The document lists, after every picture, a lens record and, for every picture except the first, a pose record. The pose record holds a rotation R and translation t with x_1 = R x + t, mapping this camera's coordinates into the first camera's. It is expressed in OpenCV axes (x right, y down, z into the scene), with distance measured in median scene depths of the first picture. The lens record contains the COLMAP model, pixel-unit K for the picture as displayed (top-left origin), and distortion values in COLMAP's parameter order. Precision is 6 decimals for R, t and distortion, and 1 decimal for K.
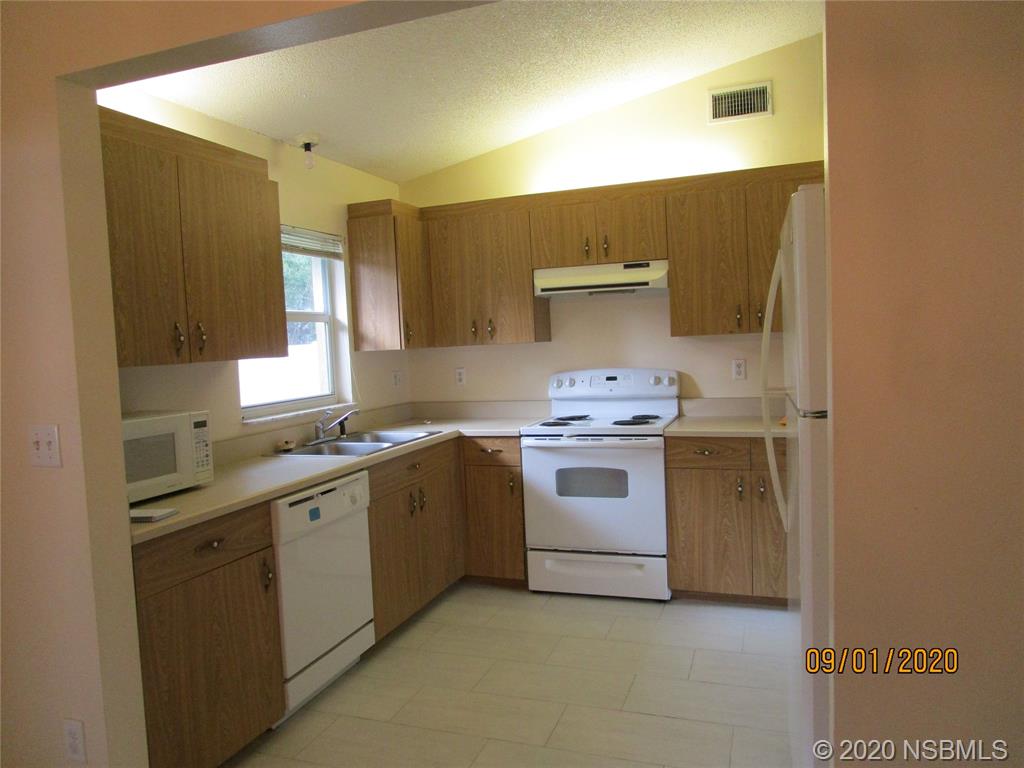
lens RADIAL K [[738.7, 0, 512.0], [0, 738.7, 384.0], [0, 0, 1]] dist [-0.025928, 0.000394]
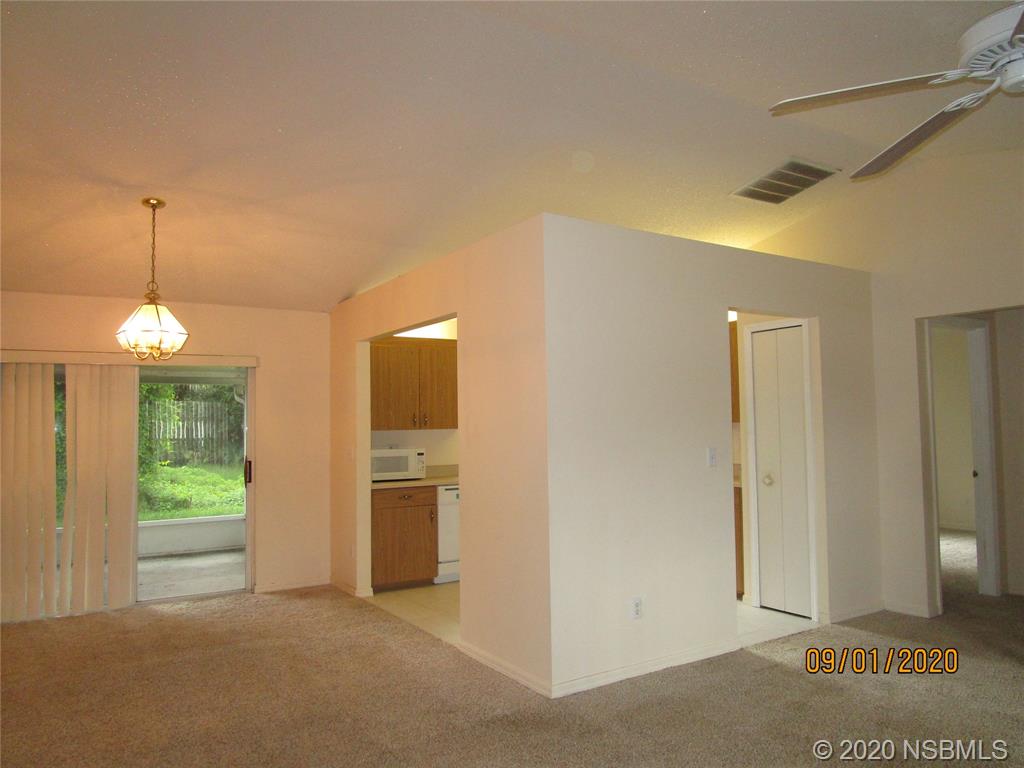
lens RADIAL K [[738.7, 0, 512.0], [0, 738.7, 384.0], [0, 0, 1]] dist [-0.025928, 0.000394]
pose [[0.792886, 0.000219, -0.609370, 1.397832], [-0.059288, 0.995283, -0.076786, -0.008897], [0.606479, 0.097011, 0.789159, -0.847536]]
